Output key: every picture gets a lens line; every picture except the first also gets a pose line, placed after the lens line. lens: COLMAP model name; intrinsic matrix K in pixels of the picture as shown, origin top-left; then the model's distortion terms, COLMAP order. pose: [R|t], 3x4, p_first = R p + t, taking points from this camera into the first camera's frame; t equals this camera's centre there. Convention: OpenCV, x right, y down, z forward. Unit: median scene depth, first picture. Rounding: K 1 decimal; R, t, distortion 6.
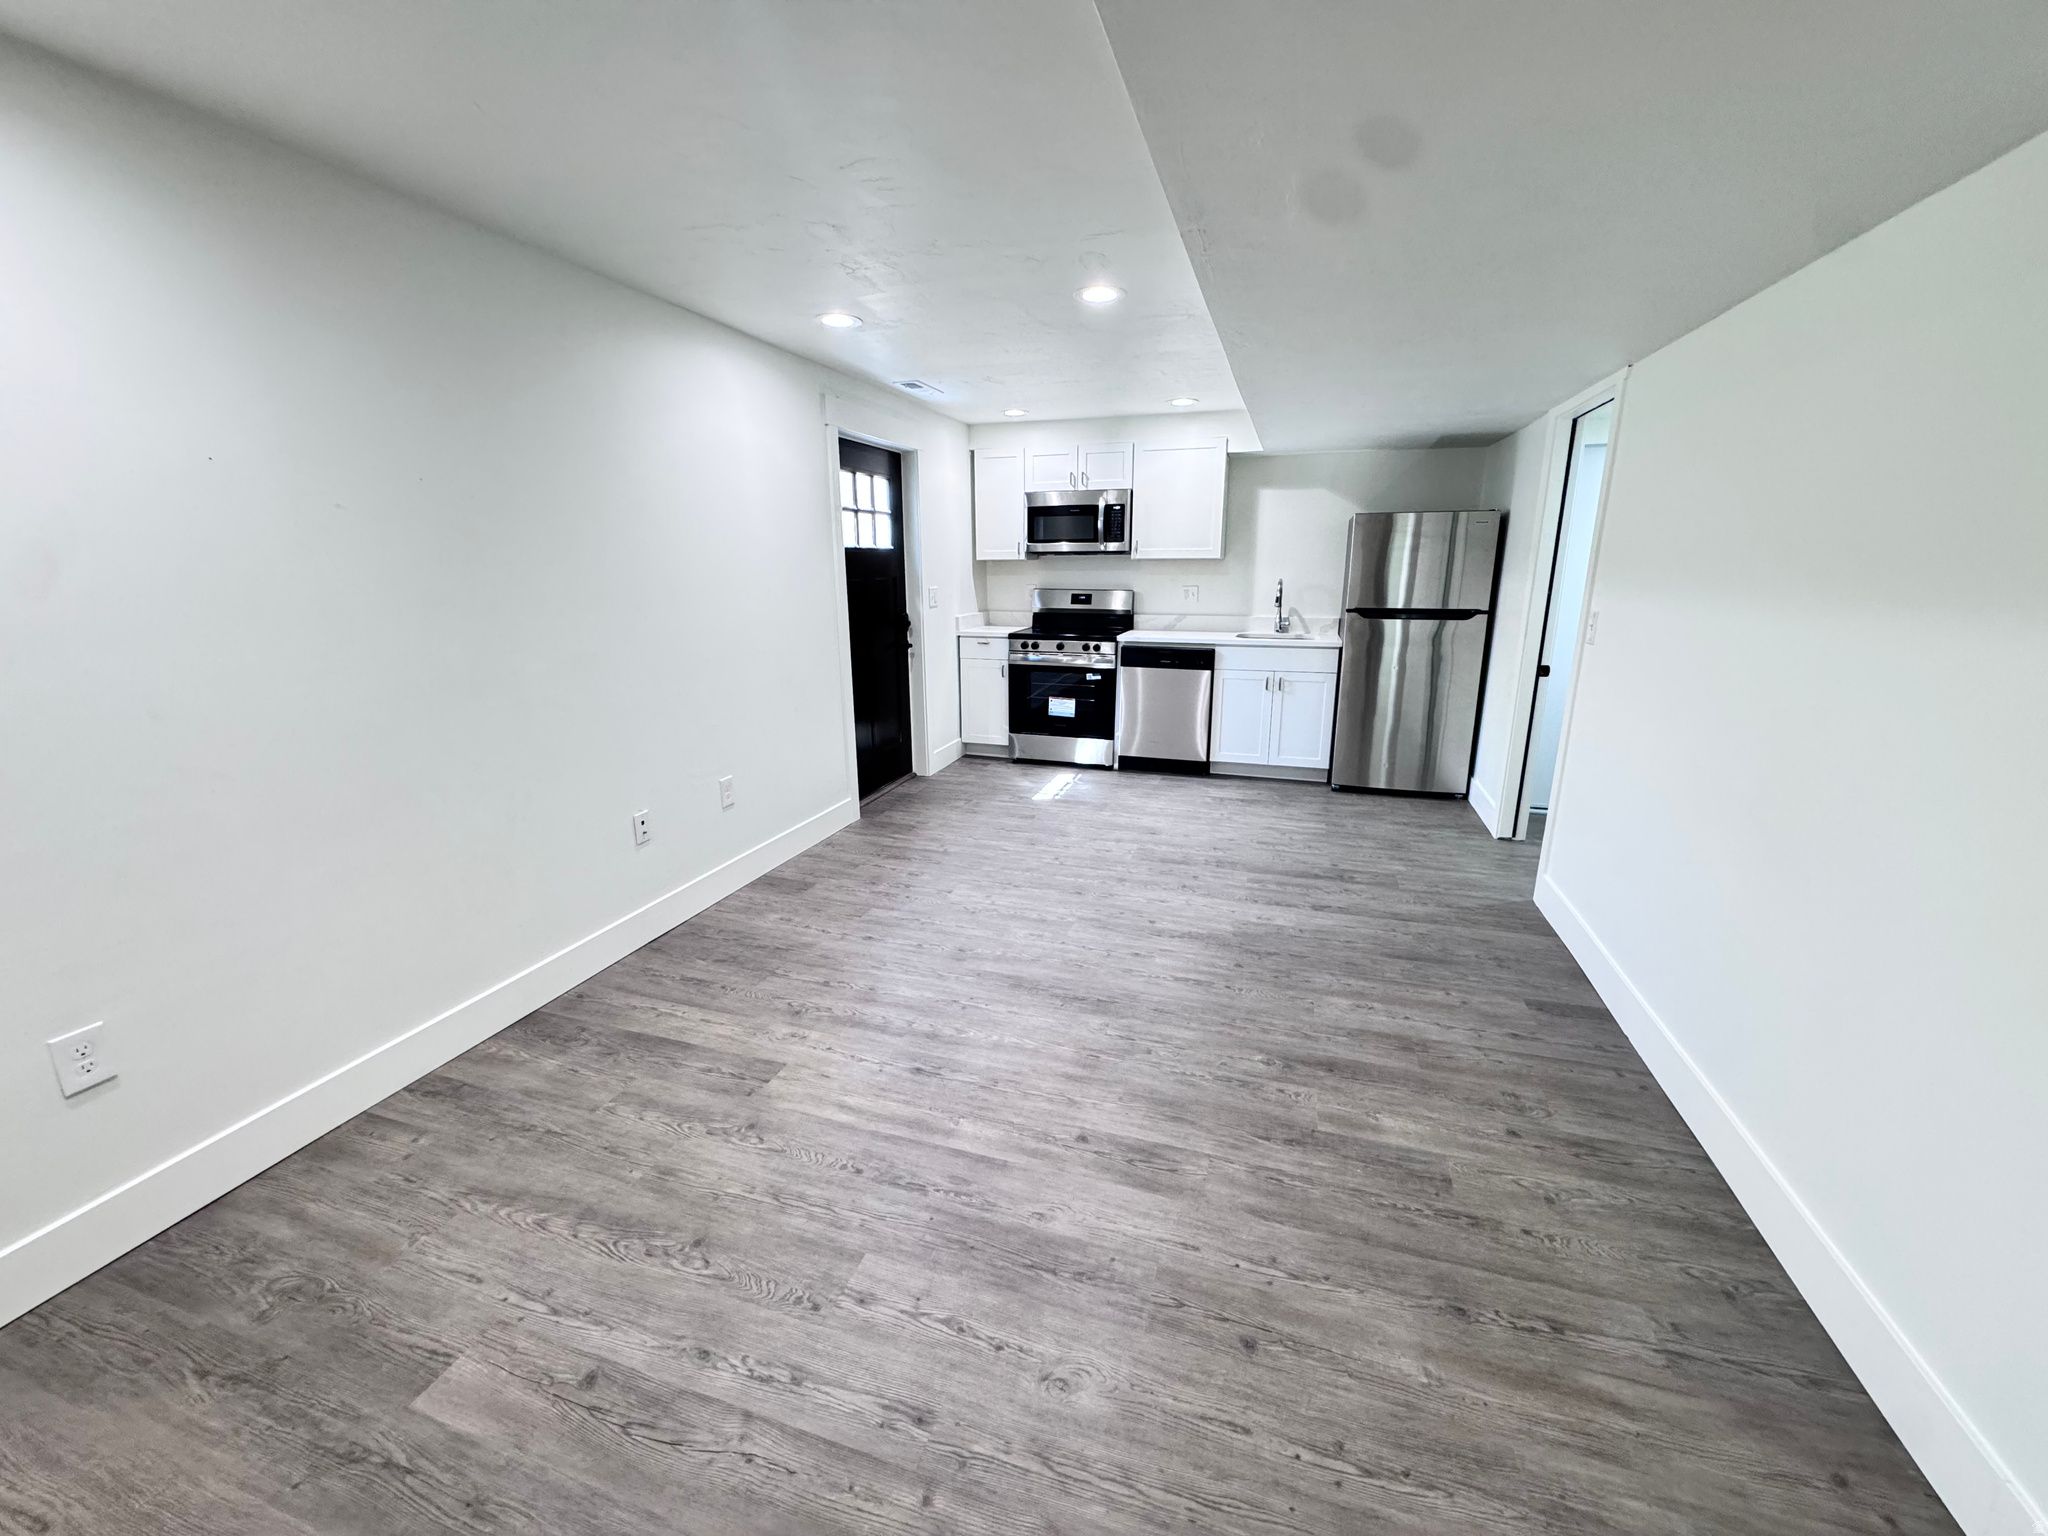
lens RADIAL K [[817.3, 0, 1024.2], [0, 817.3, 767.5], [0, 0, 1]] dist [-0.004255, 0.000801]
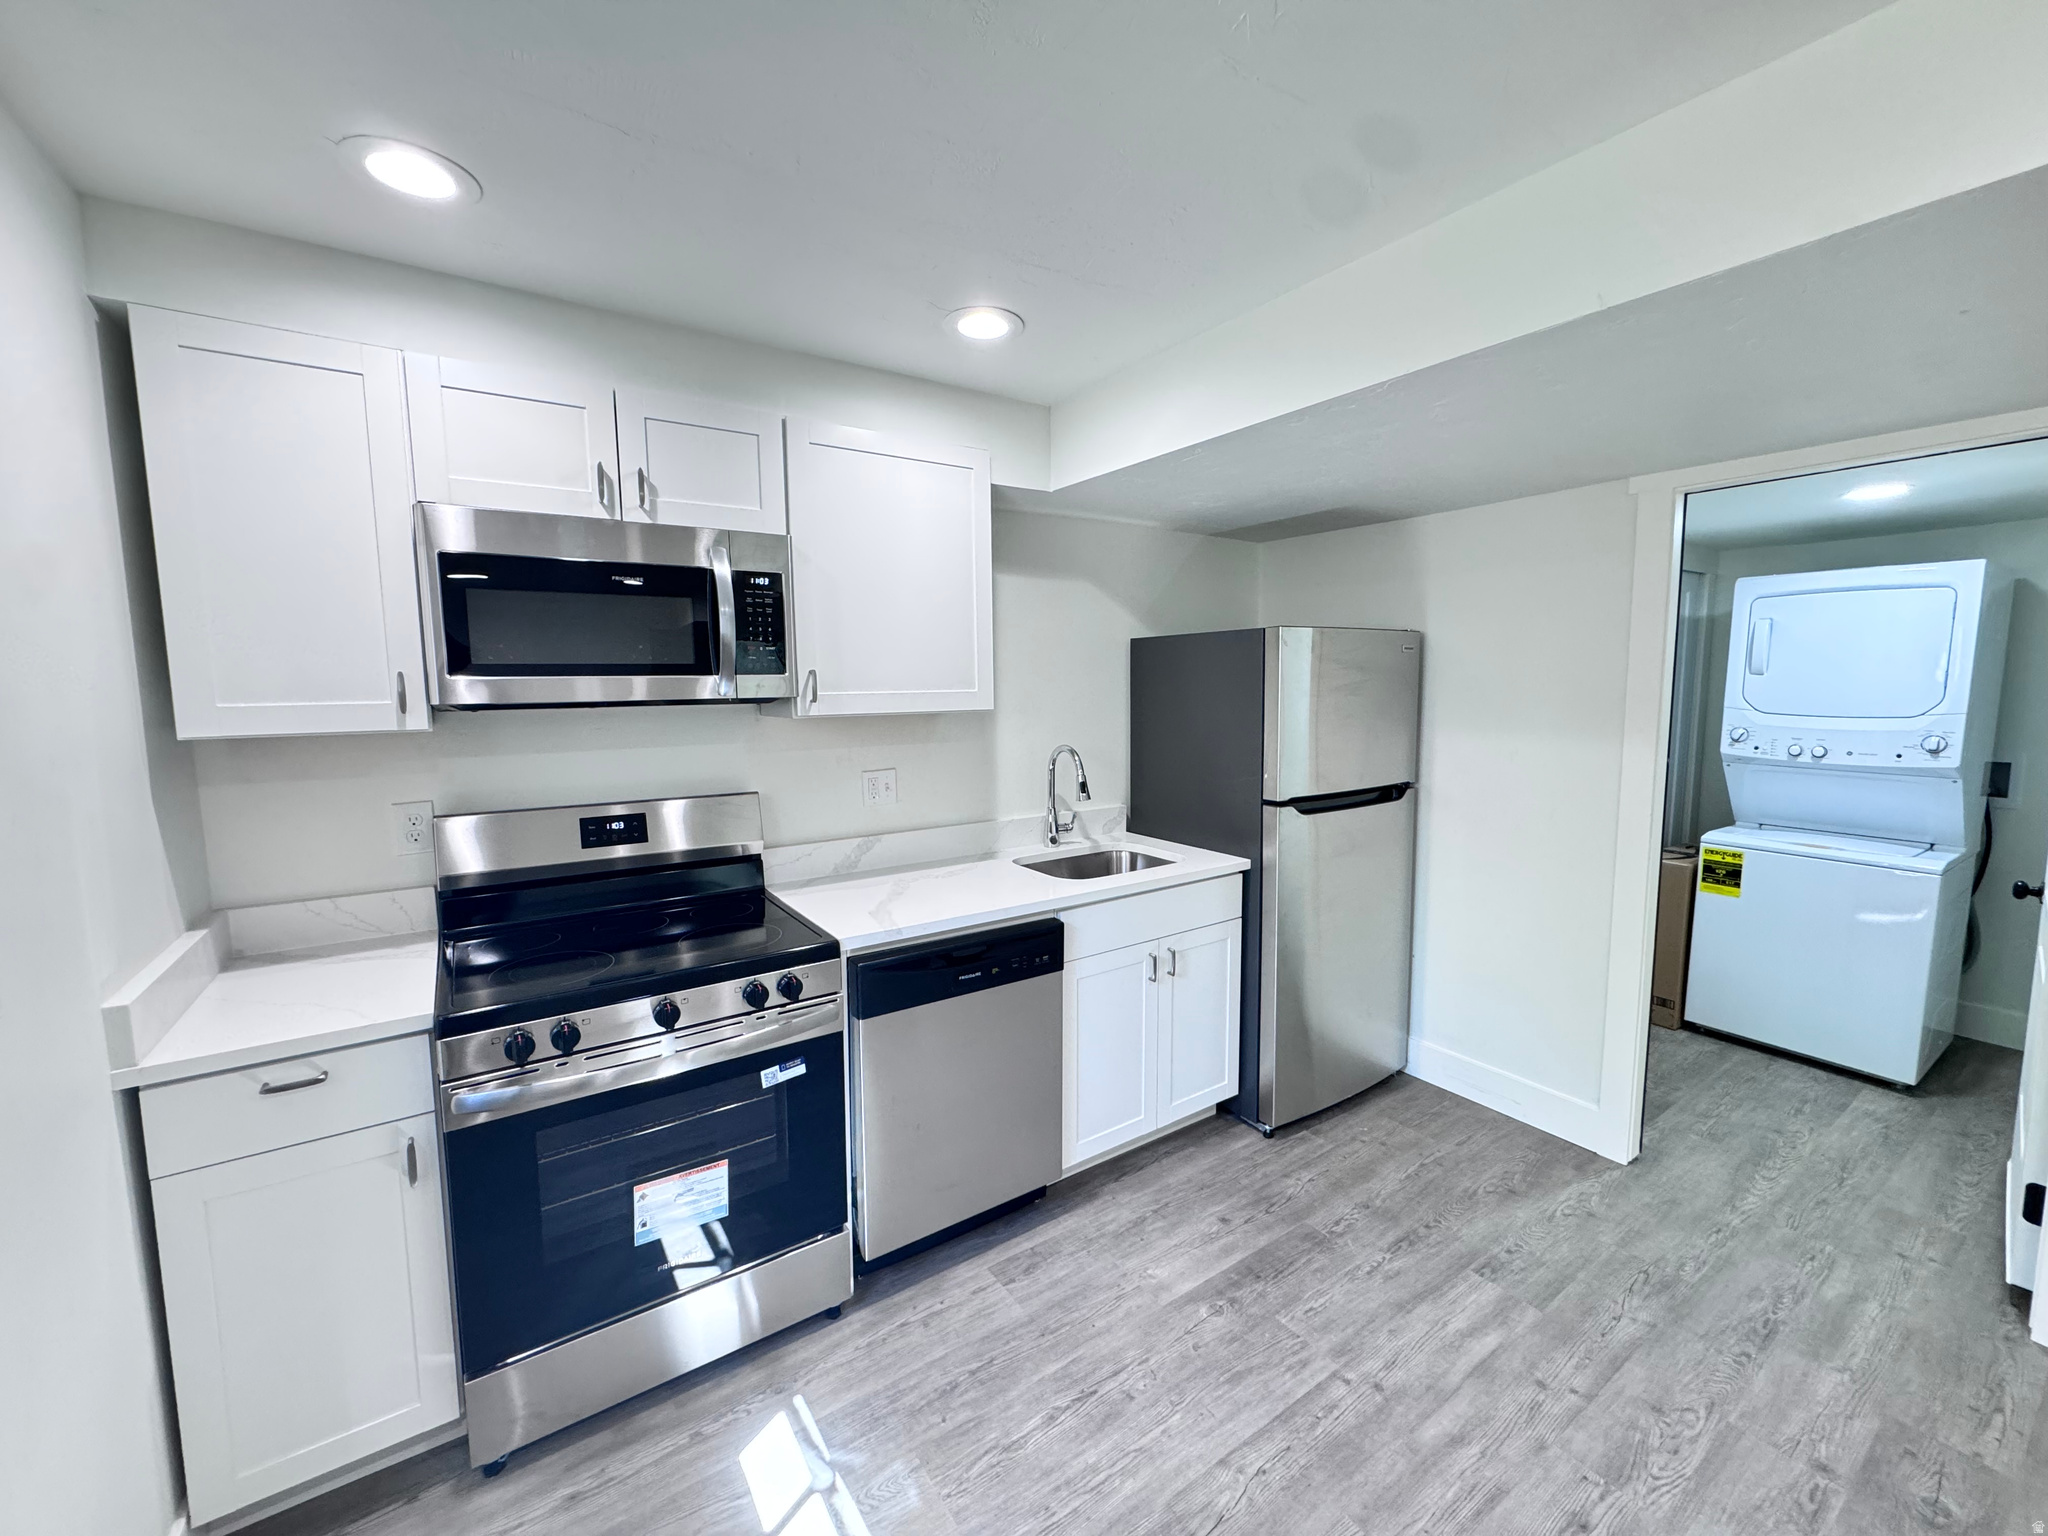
lens RADIAL K [[817.3, 0, 1032.8], [0, 817.3, 761.2], [0, 0, 1]] dist [-0.004255, 0.000801]
pose [[0.615841, -0.083261, 0.783458, -0.160056], [0.200935, 0.978115, -0.053998, -0.315503], [-0.761817, 0.190678, 0.619094, 1.121739]]
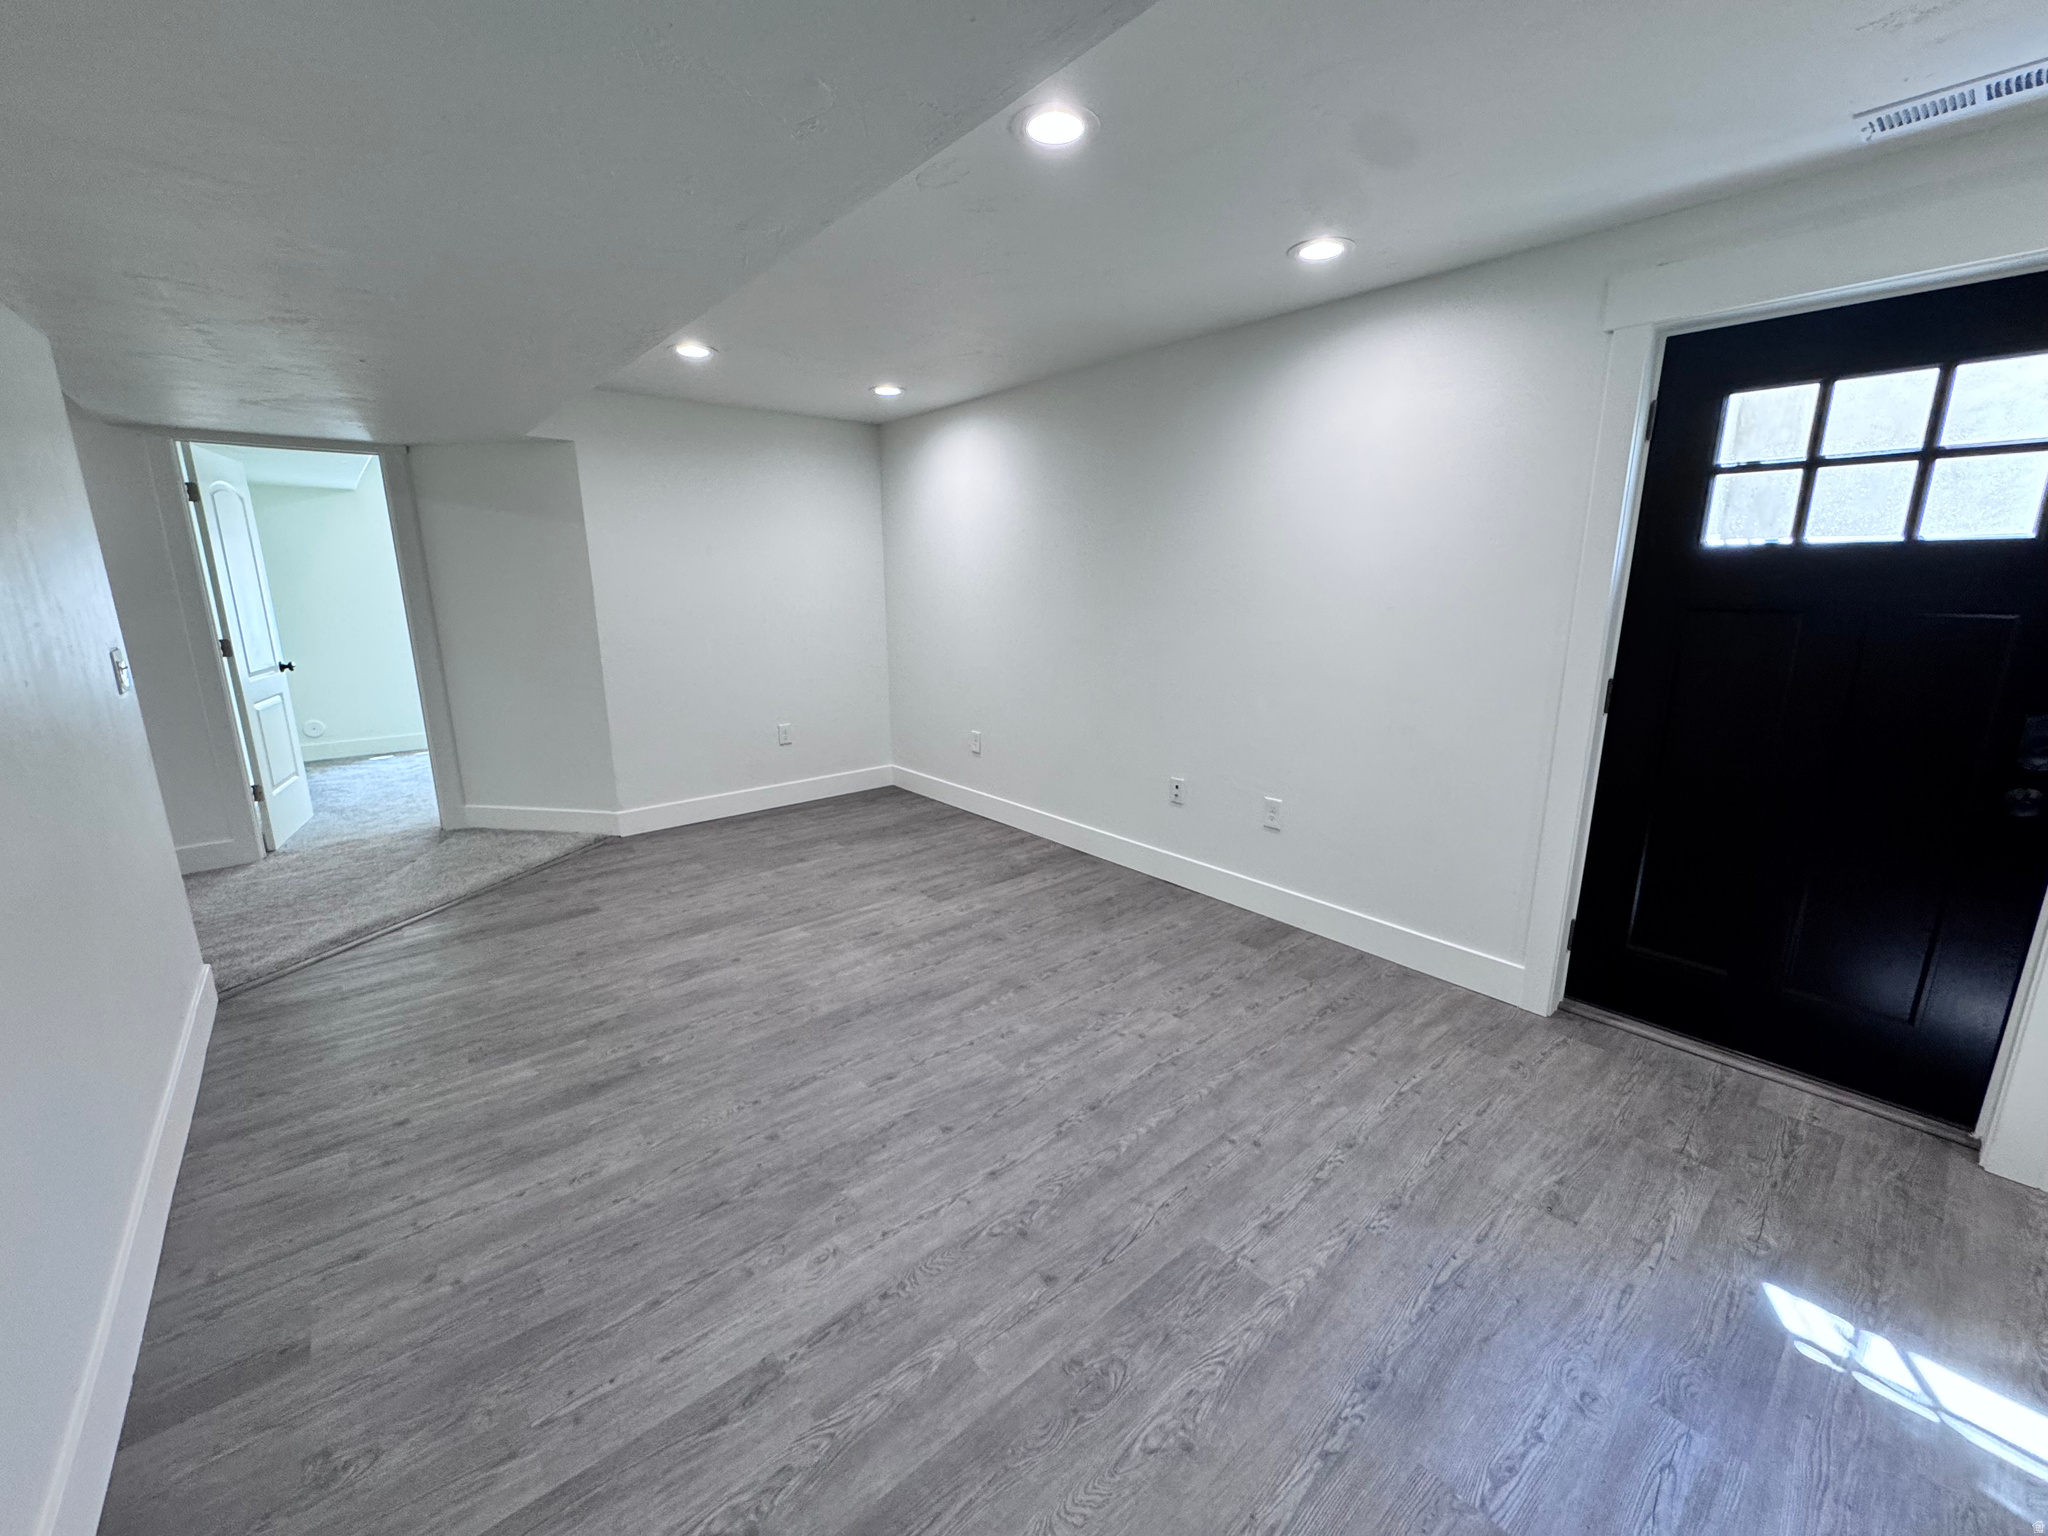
lens RADIAL K [[817.3, 0, 1029.2], [0, 817.3, 765.0], [0, 0, 1]] dist [-0.004255, 0.000801]
pose [[-0.519452, 0.199140, -0.830971, 0.597963], [-0.206941, 0.914199, 0.348447, -0.312531], [0.829063, 0.352964, -0.433672, 1.221977]]
